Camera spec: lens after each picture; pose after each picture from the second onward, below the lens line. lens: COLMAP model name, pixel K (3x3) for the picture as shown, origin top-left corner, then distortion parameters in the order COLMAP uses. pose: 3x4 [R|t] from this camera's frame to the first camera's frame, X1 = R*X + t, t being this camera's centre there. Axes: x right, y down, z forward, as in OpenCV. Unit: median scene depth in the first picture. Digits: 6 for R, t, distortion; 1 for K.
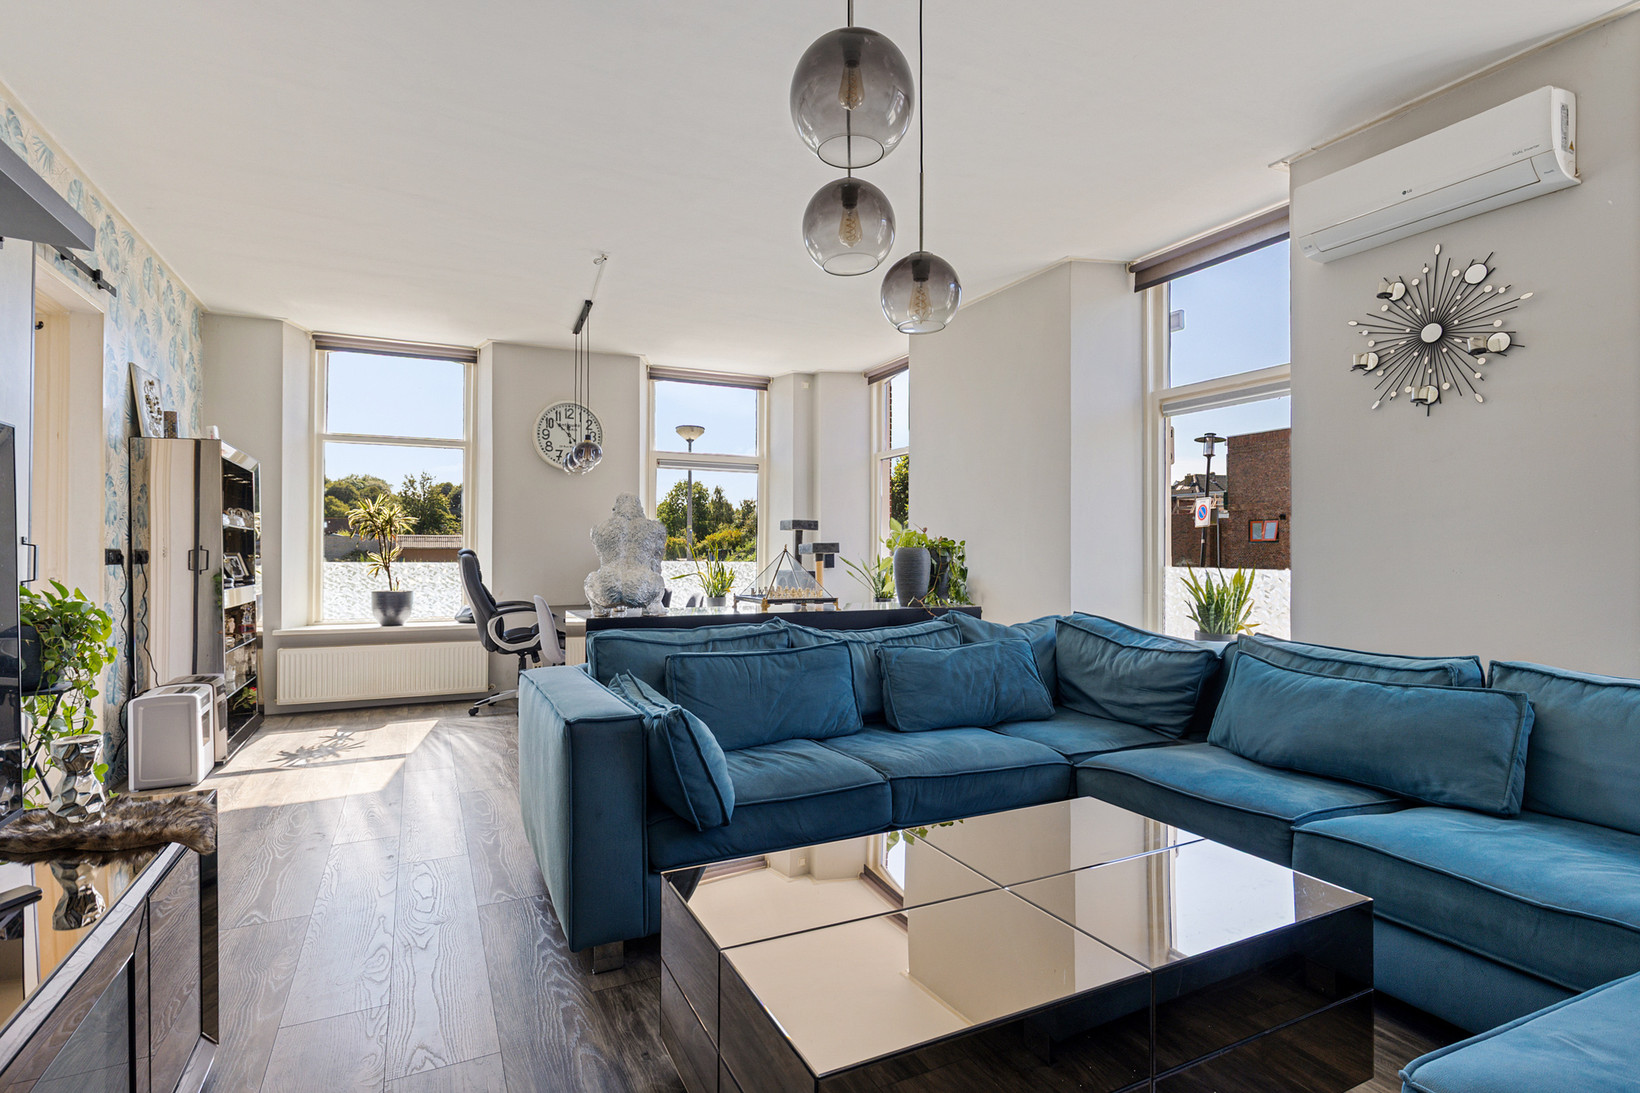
lens RADIAL K [[828.3, 0, 820.2], [0, 828.3, 541.1], [0, 0, 1]] dist [0.005746, 0.000453]
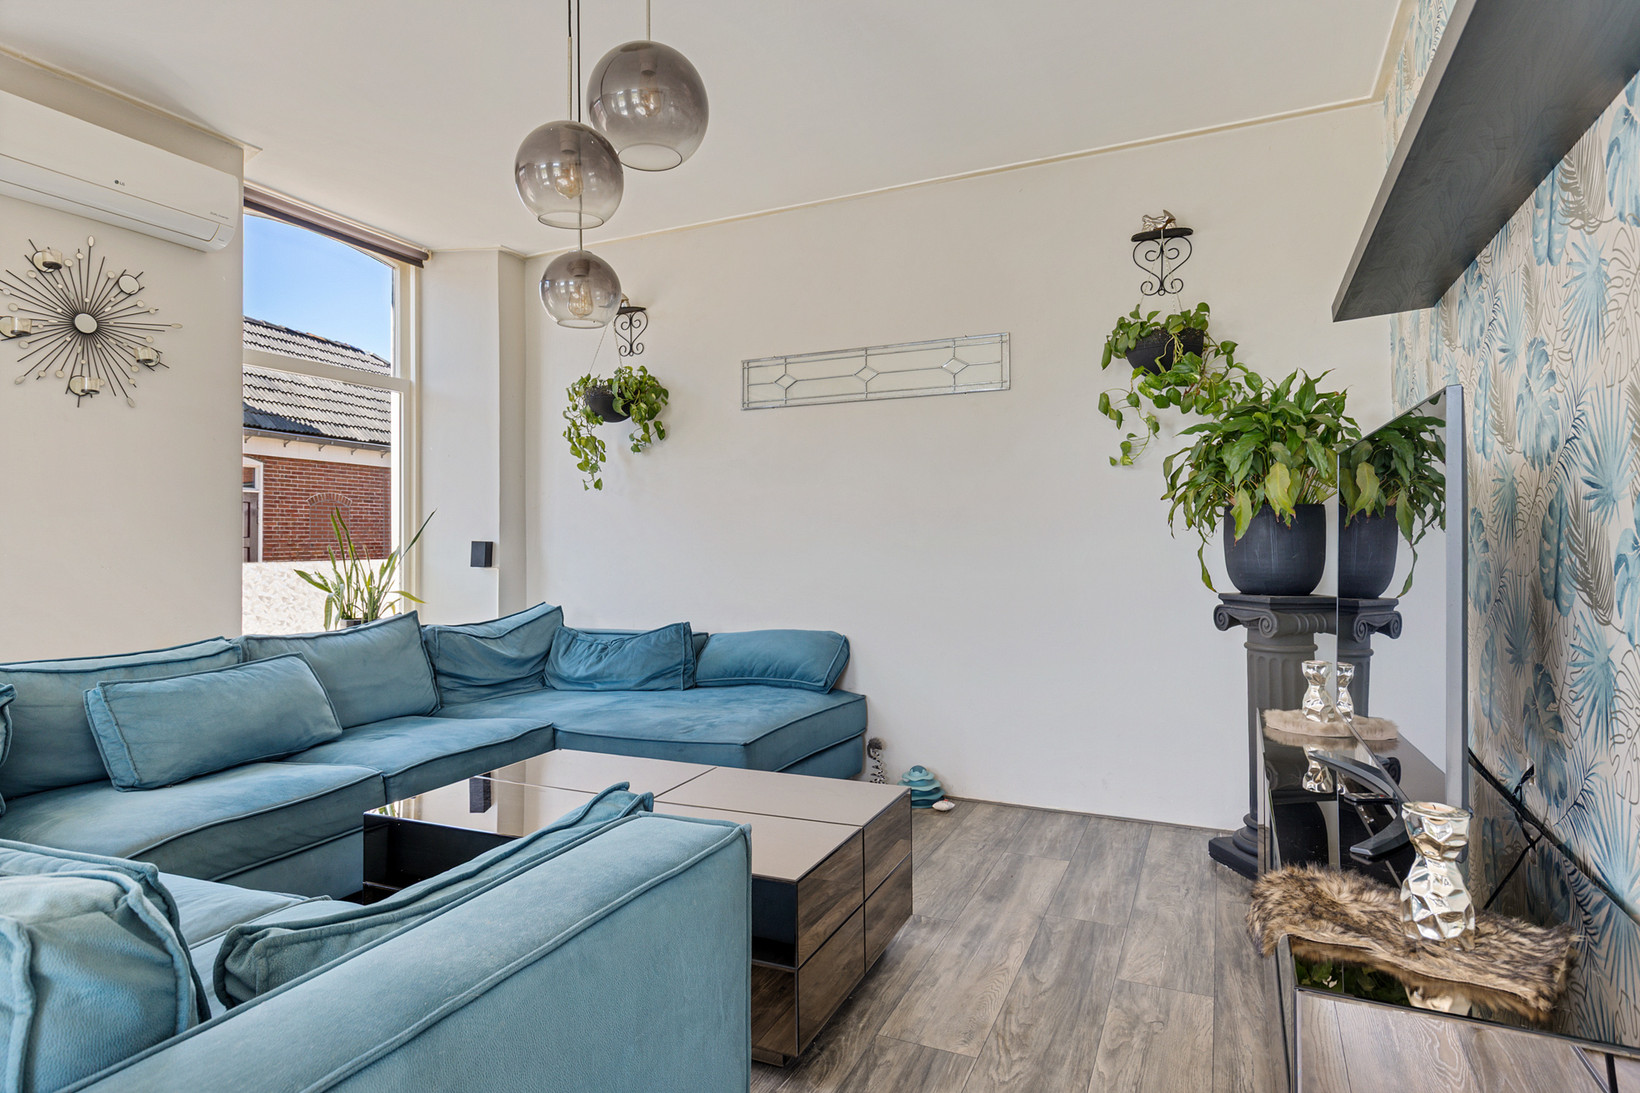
lens RADIAL K [[898.8, 0, 817.8], [0, 898.8, 531.3], [0, 0, 1]] dist [-0.000533, 0.000032]
pose [[-0.641036, 0.018488, 0.767288, -2.341108], [-0.000285, 0.999704, -0.024327, 0.071156], [-0.767511, -0.015813, -0.640841, 3.832854]]
